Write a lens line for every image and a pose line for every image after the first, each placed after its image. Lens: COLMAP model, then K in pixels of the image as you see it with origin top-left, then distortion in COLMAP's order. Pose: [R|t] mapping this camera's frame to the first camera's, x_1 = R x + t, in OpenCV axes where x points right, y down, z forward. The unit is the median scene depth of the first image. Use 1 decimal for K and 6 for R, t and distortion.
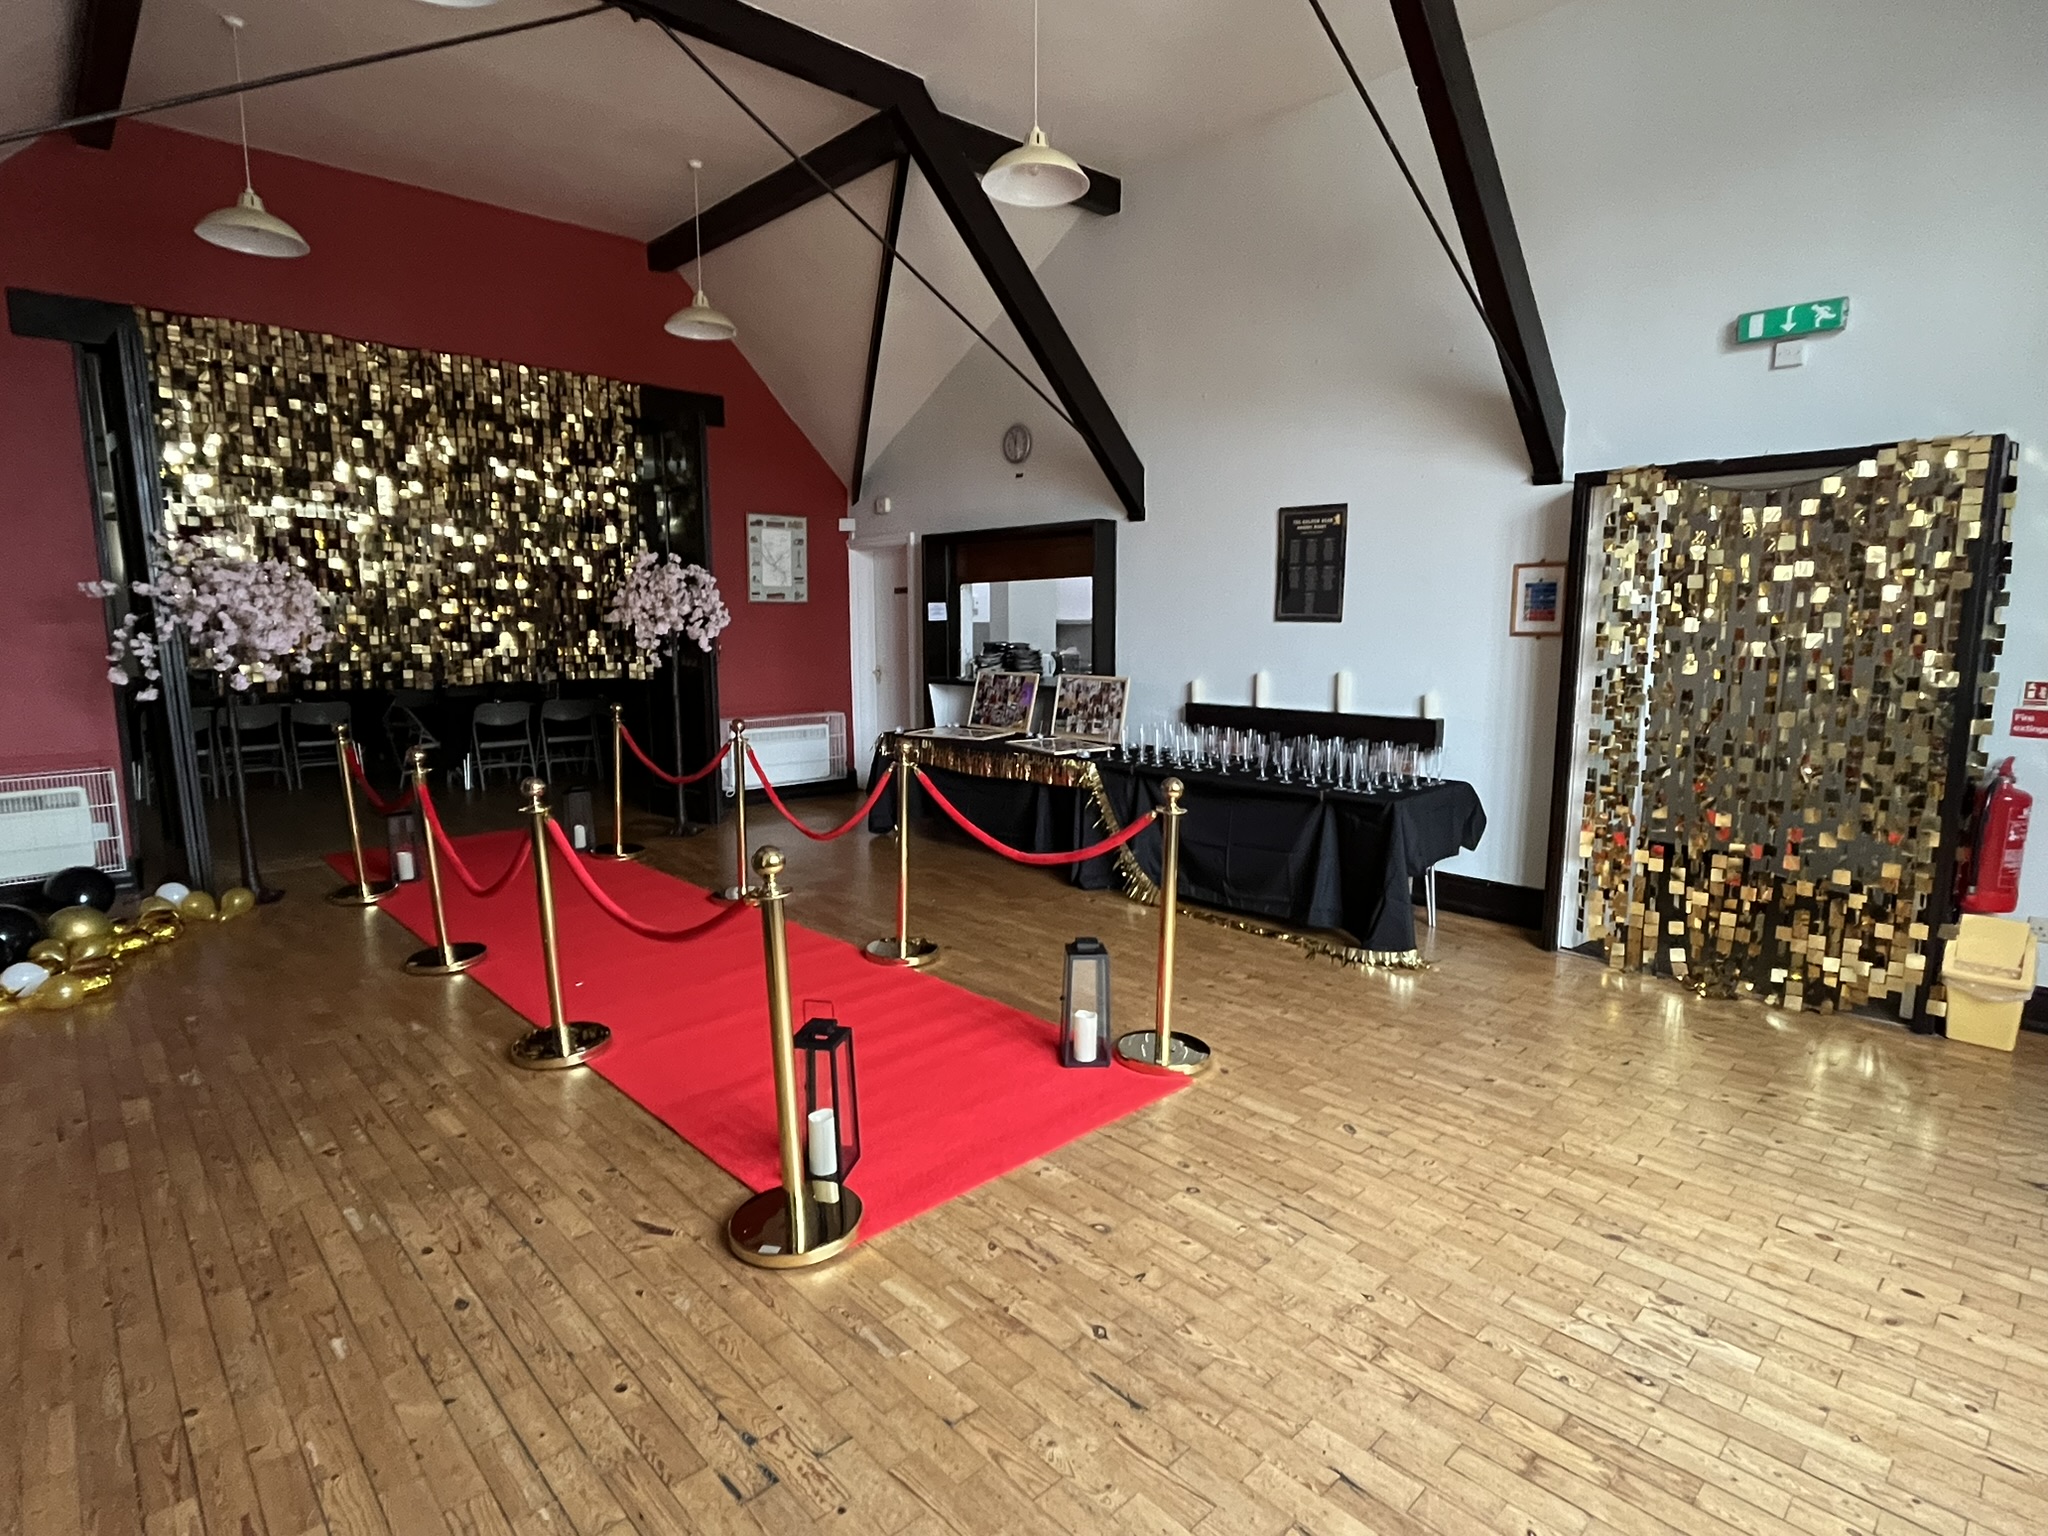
lens RADIAL K [[1064.7, 0, 1024.0], [0, 1064.7, 768.0], [0, 0, 1]] dist [-0.002984, -0.000603]
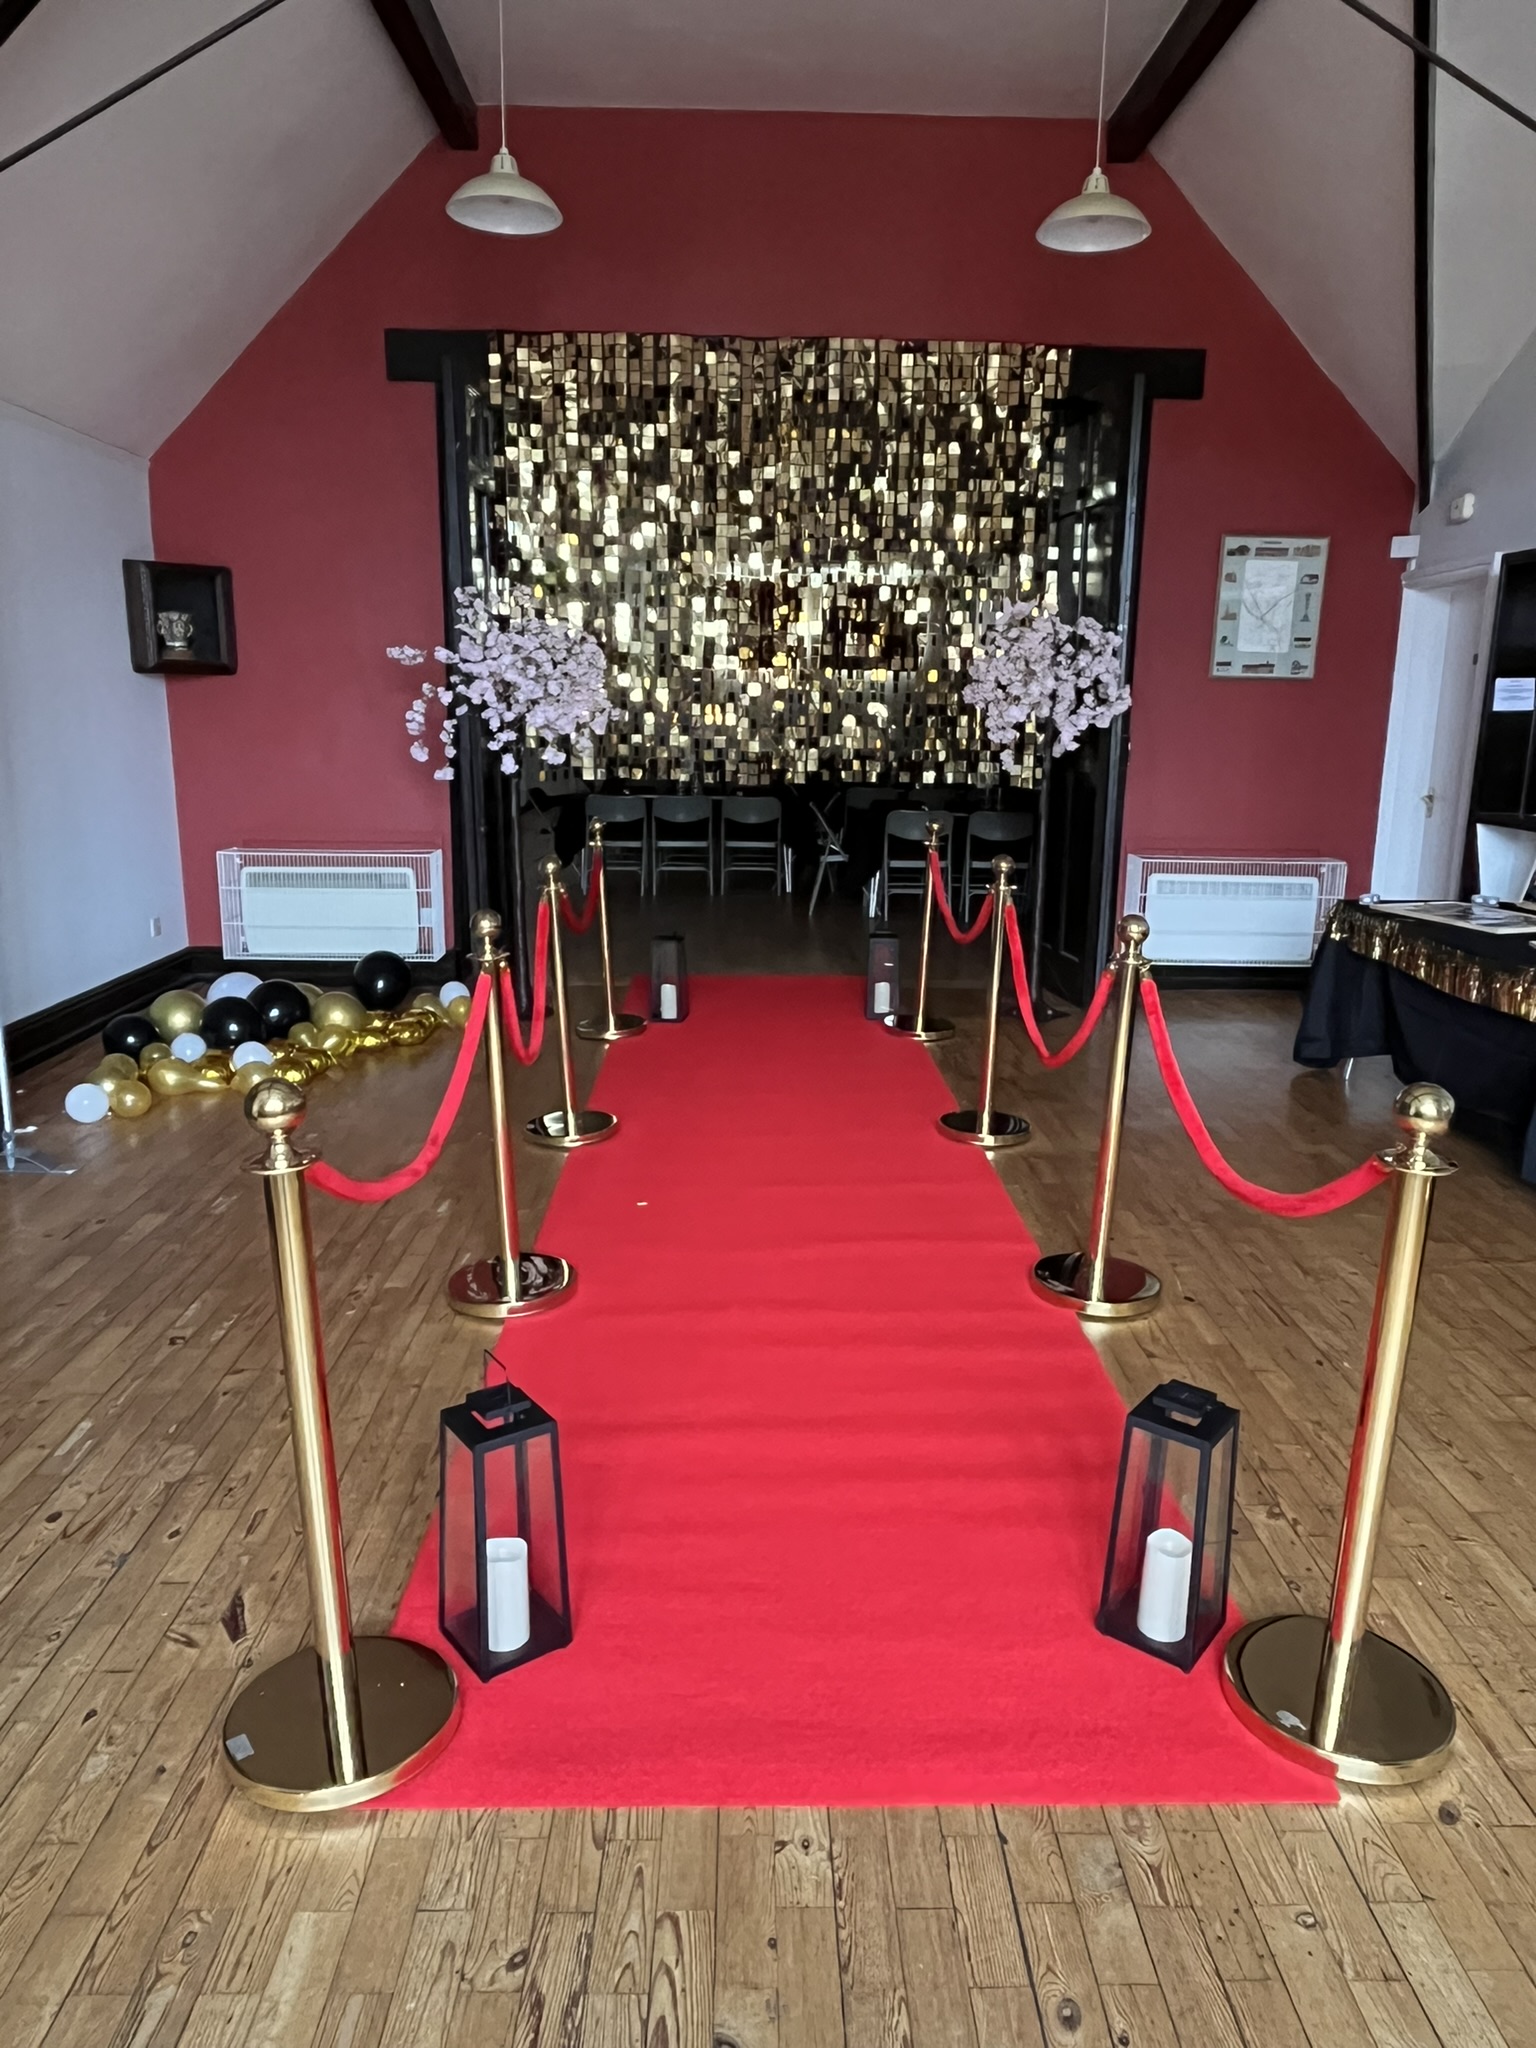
lens RADIAL K [[1389.3, 0, 768.0], [0, 1389.3, 1024.0], [0, 0, 1]] dist [-0.001459, 0.004692]
pose [[0.742177, 0.163530, -0.649947, 0.150021], [-0.110270, 0.986354, 0.122255, -0.026175], [0.661070, -0.019065, 0.750082, 0.222623]]
